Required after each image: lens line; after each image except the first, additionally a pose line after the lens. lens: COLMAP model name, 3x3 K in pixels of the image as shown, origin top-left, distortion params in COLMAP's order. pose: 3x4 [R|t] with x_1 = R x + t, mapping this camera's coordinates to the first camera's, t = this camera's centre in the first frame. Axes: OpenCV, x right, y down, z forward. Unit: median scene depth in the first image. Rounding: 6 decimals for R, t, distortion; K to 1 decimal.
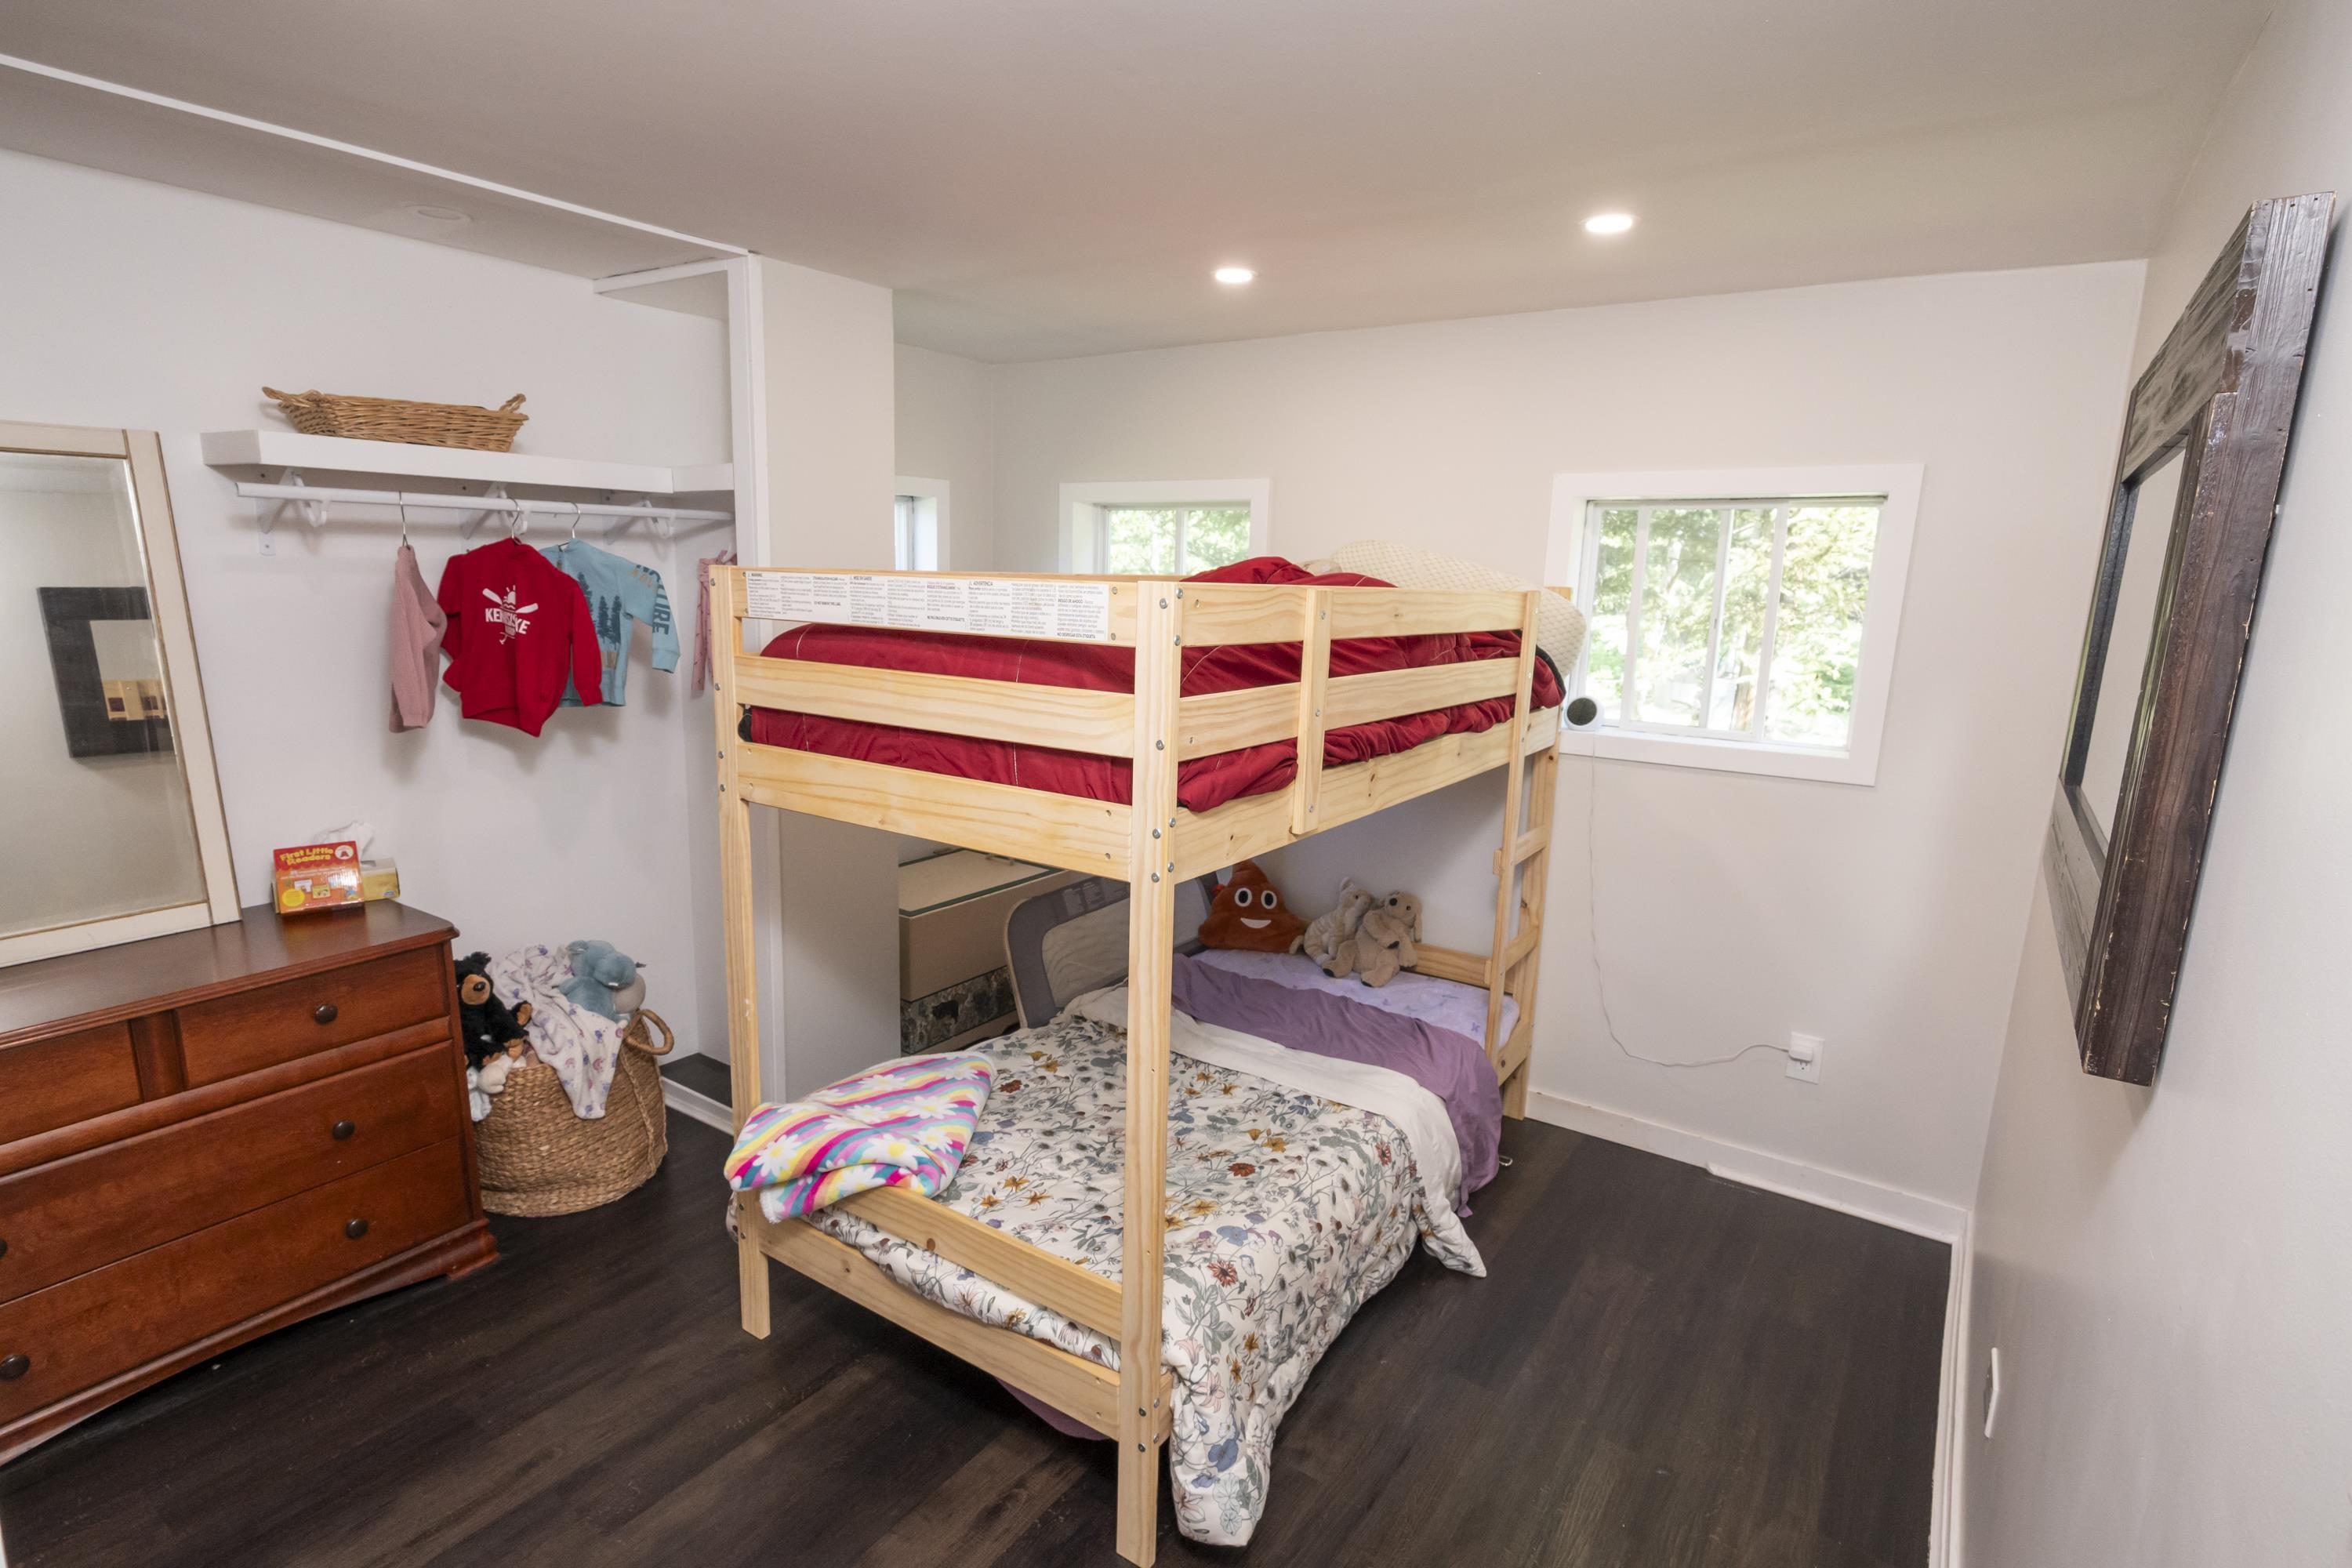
lens RADIAL K [[1154.7, 0, 1176.0], [0, 1154.7, 784.0], [0, 0, 1]] dist [-0.002217, 0.001082]
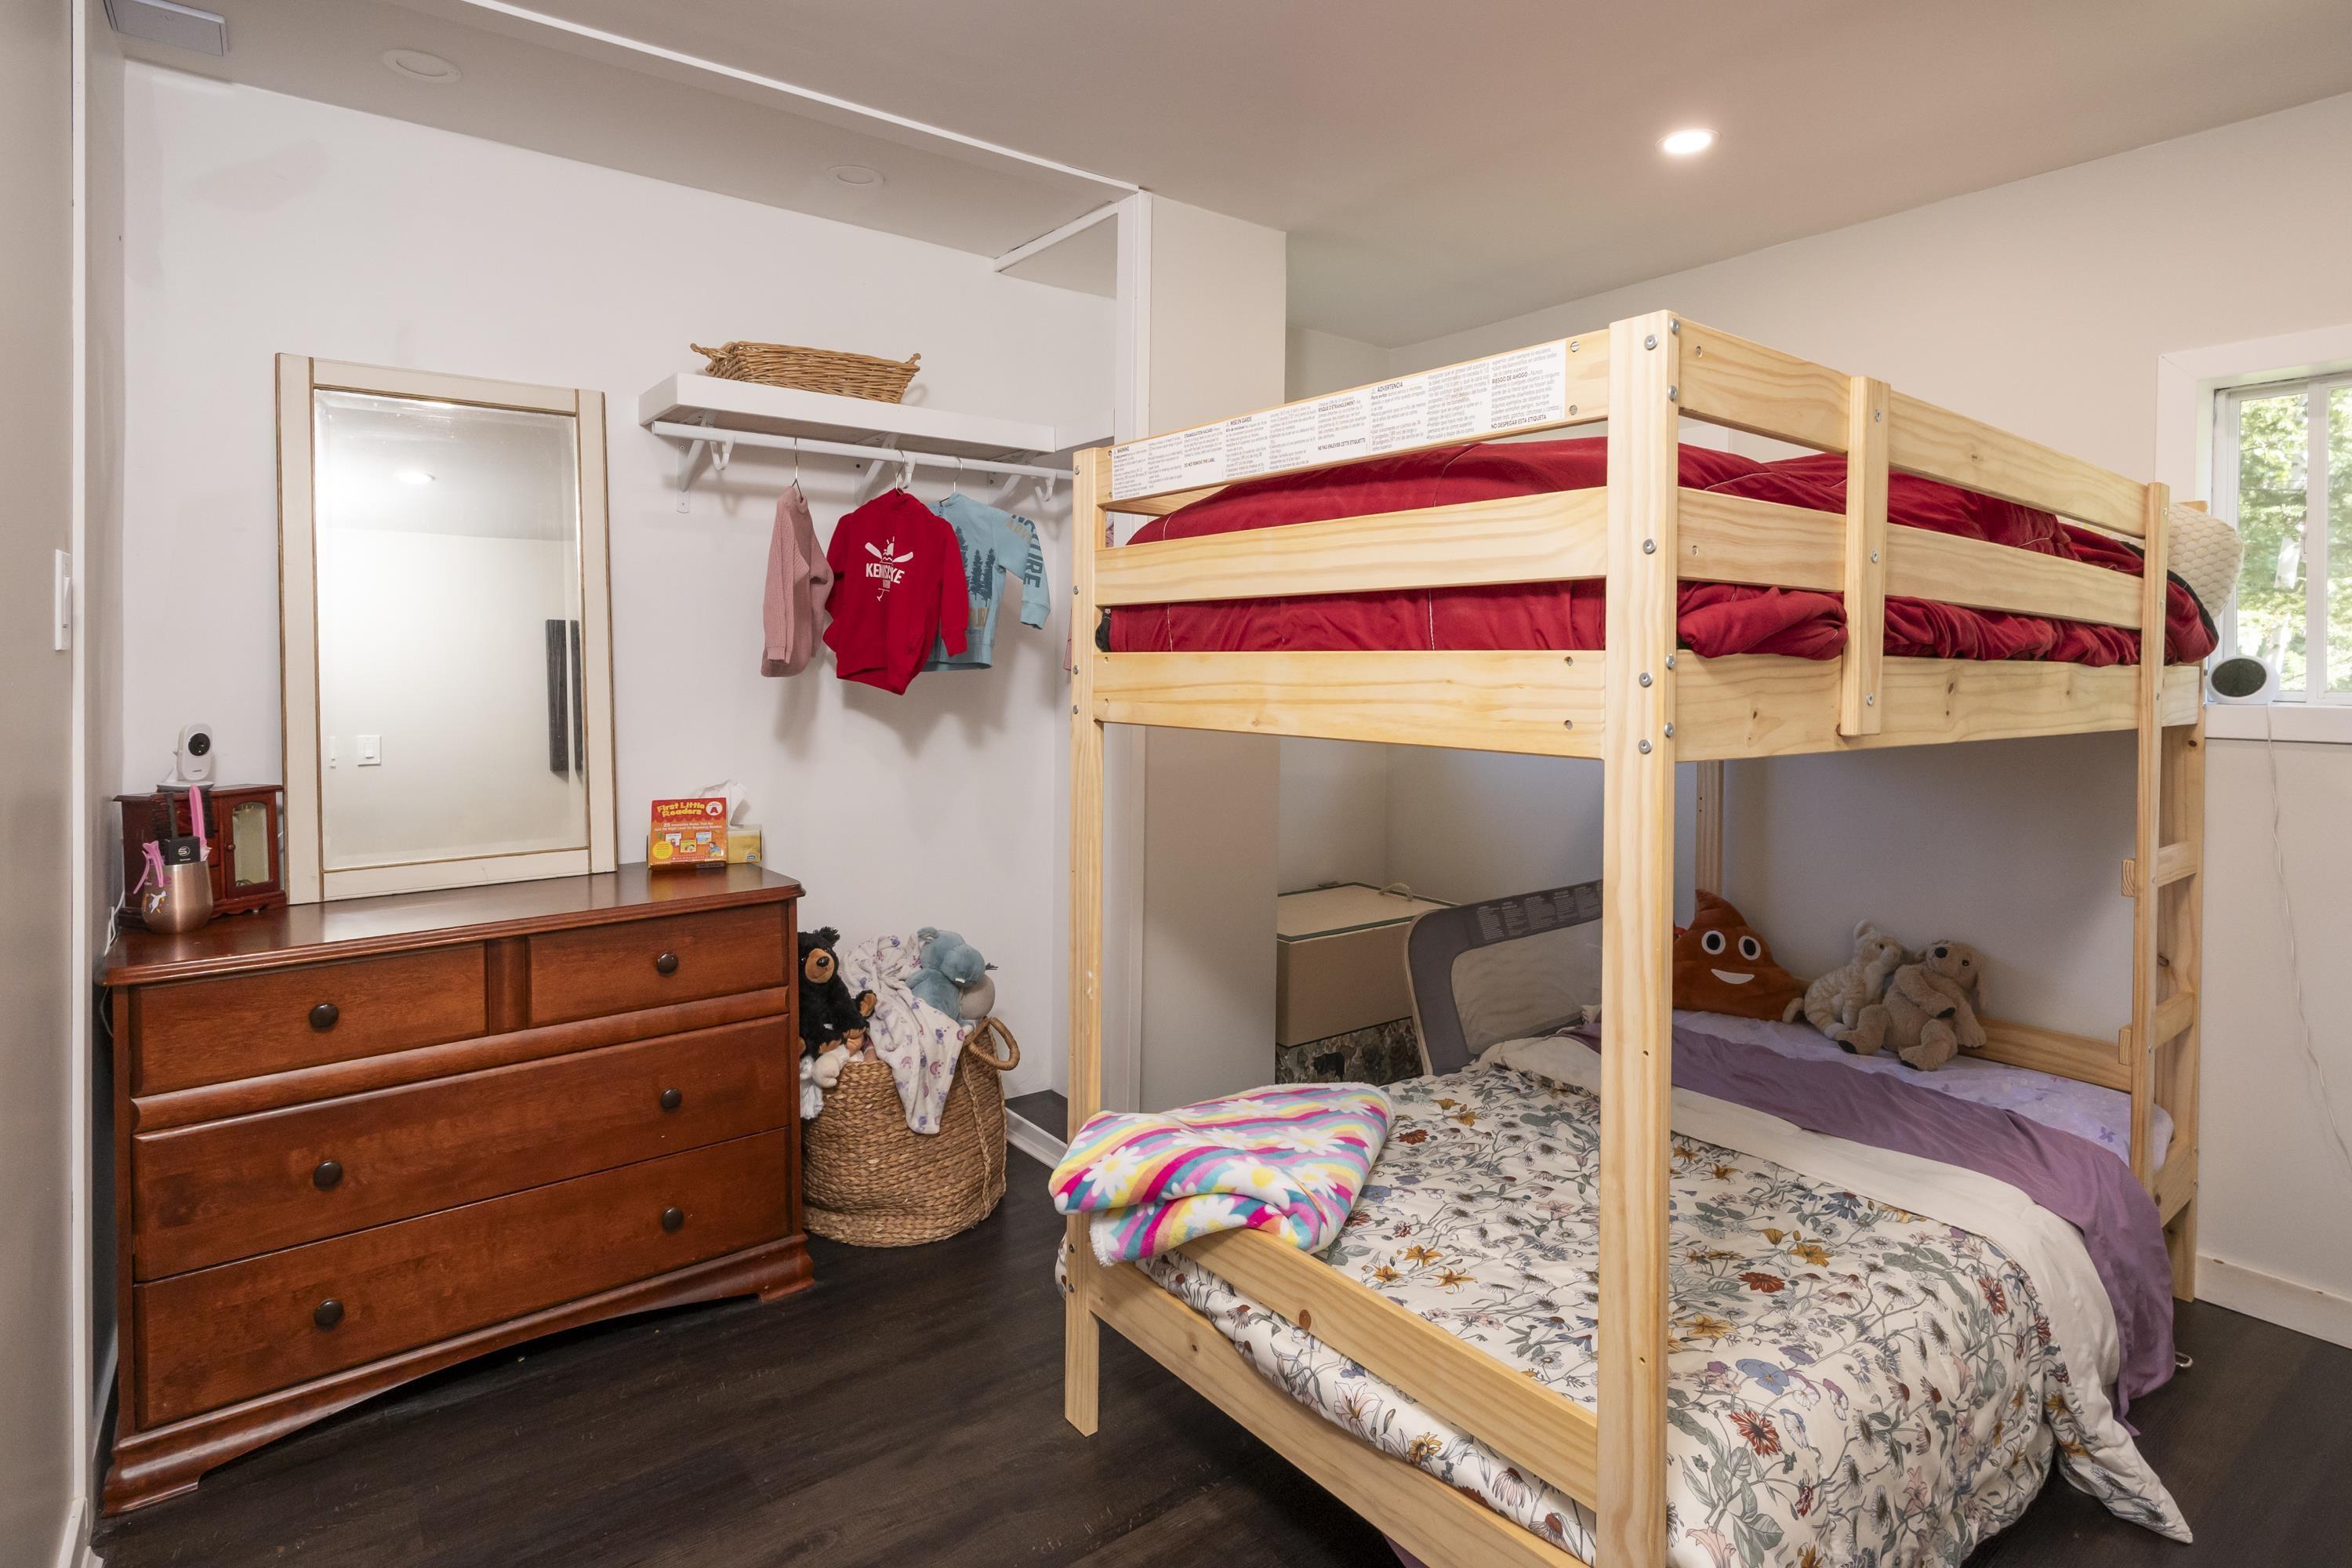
lens RADIAL K [[1207.0, 0, 1192.2], [0, 1207.0, 668.5], [0, 0, 1]] dist [-0.012979, 0.010630]
pose [[0.951849, -0.018509, -0.306008, -0.037616], [-0.038364, 0.983138, -0.178797, 0.120670], [0.304157, 0.181928, 0.935089, 0.181080]]
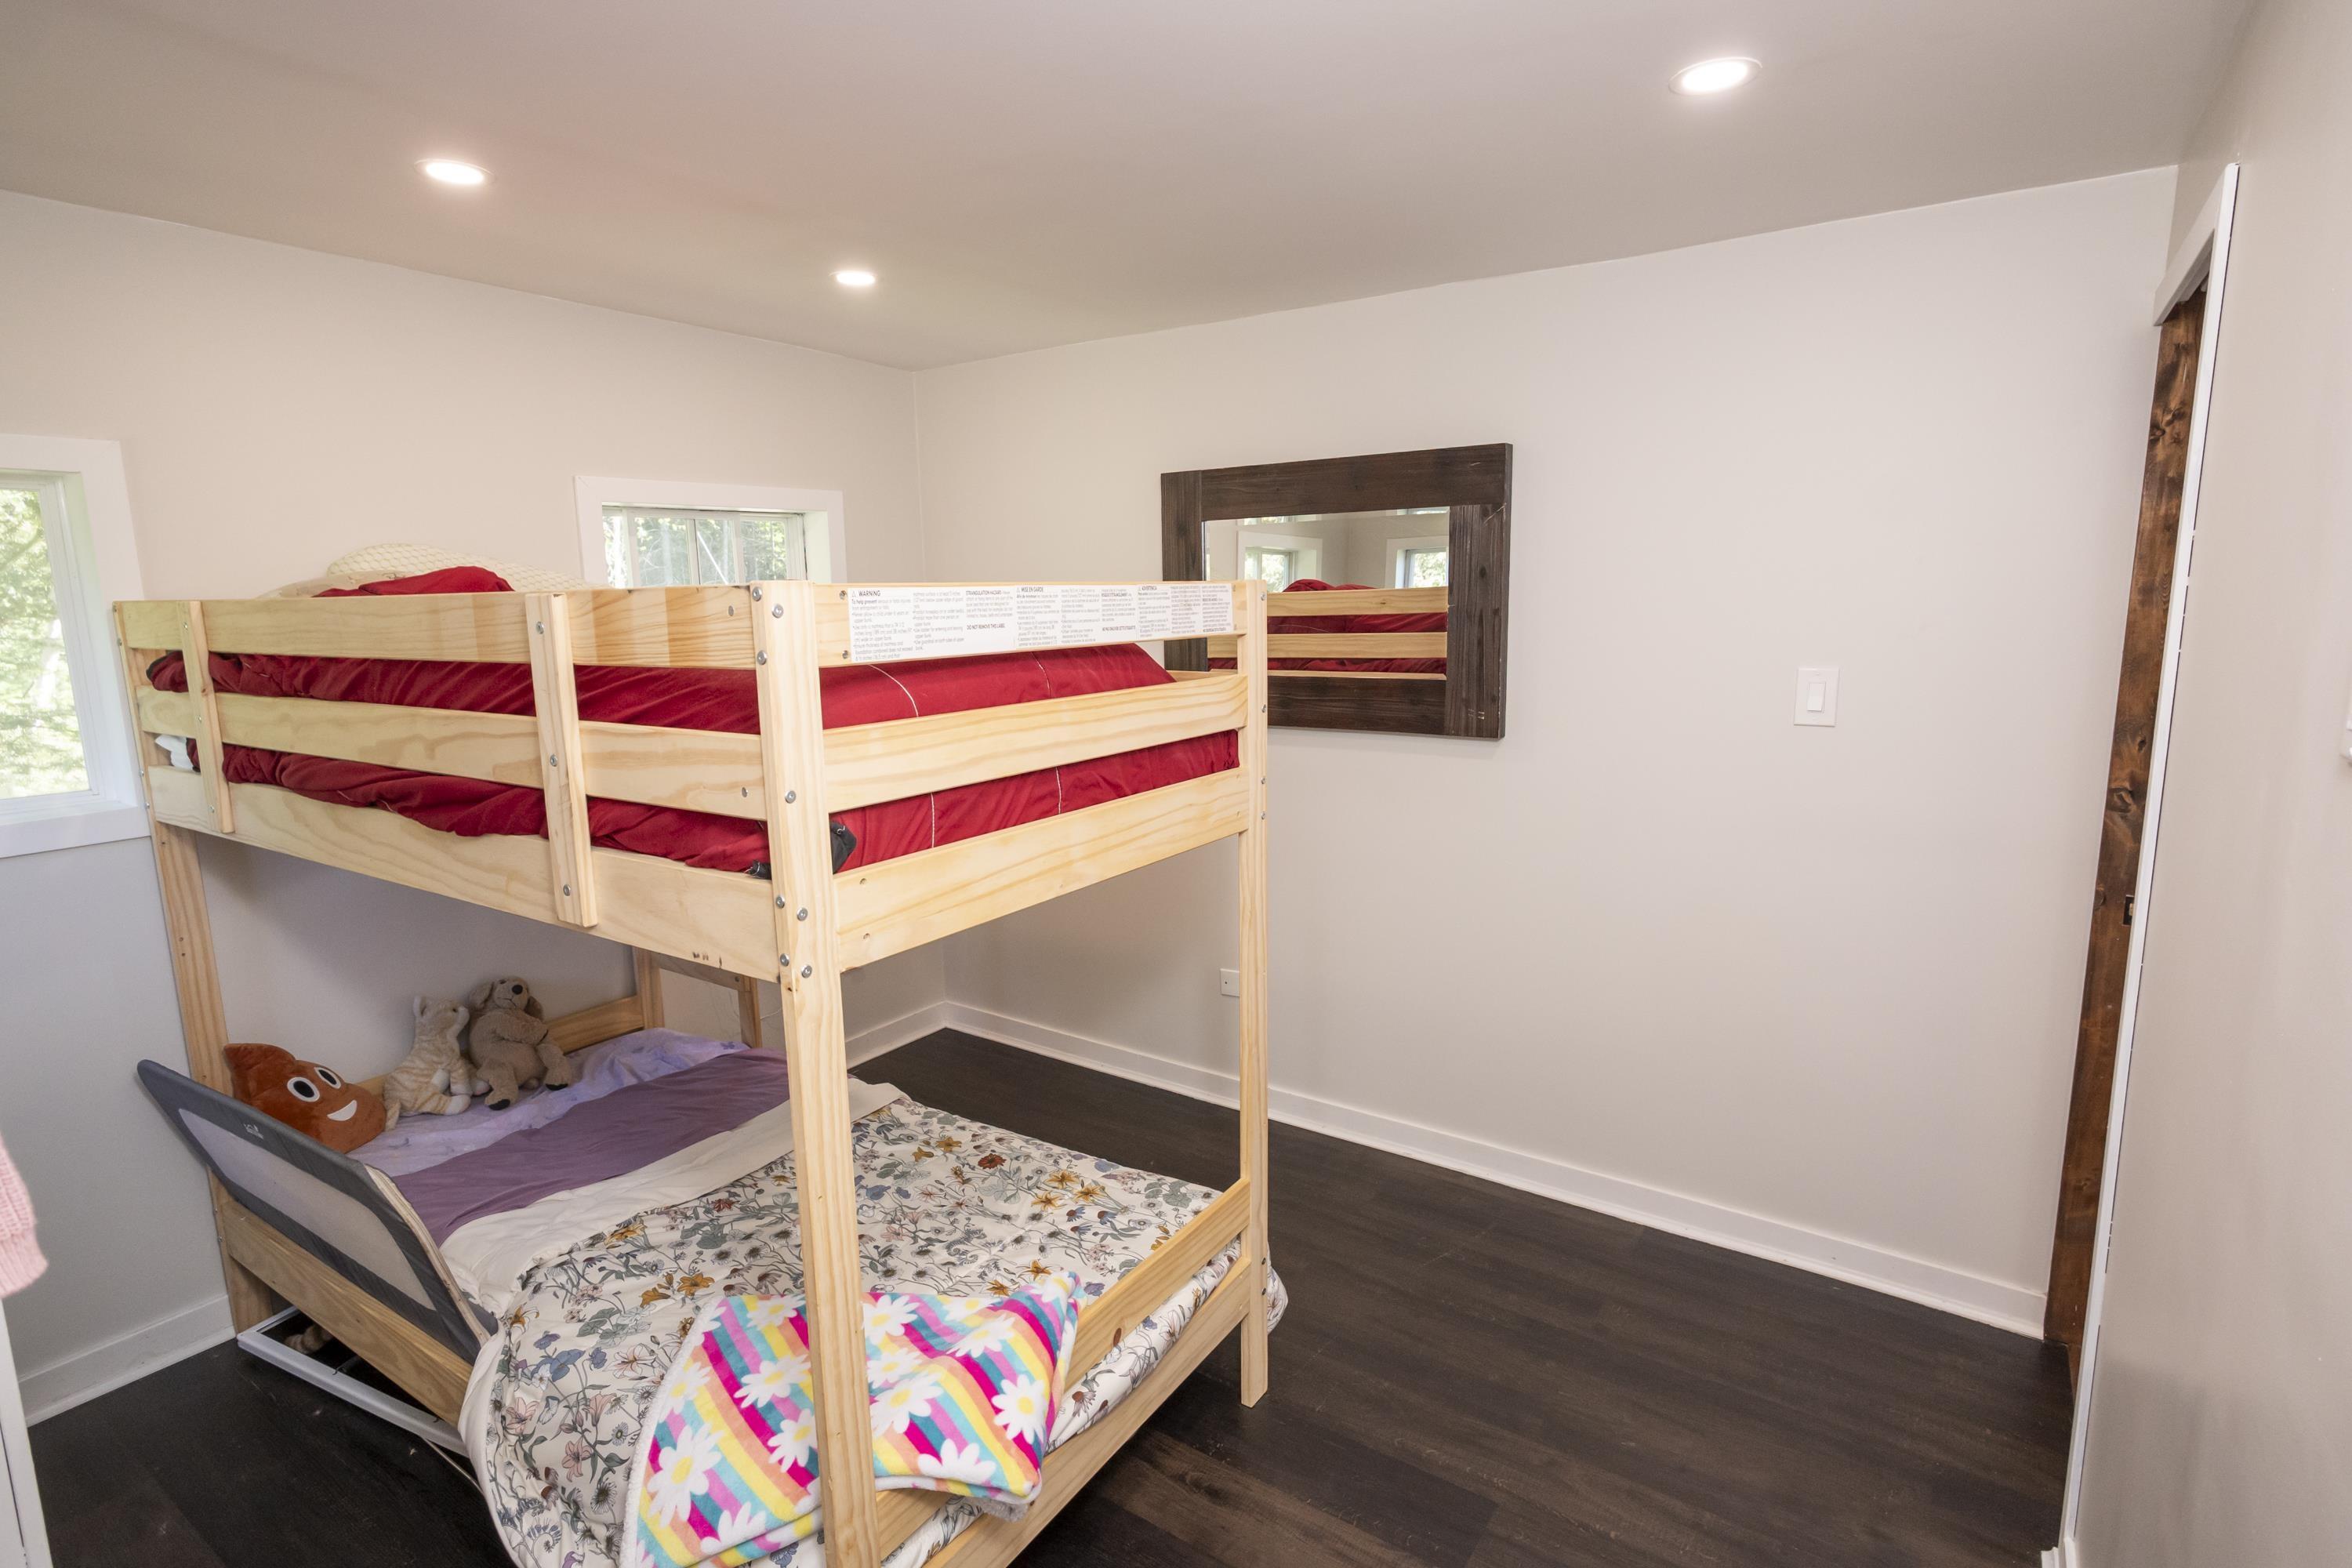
lens RADIAL K [[1154.7, 0, 1176.0], [0, 1154.7, 784.0], [0, 0, 1]] dist [-0.002217, 0.001082]
pose [[-0.003134, -0.192811, 0.981231, -0.874338], [0.200296, 0.961230, 0.189521, -0.146868], [-0.979730, 0.197131, 0.035607, 0.734300]]
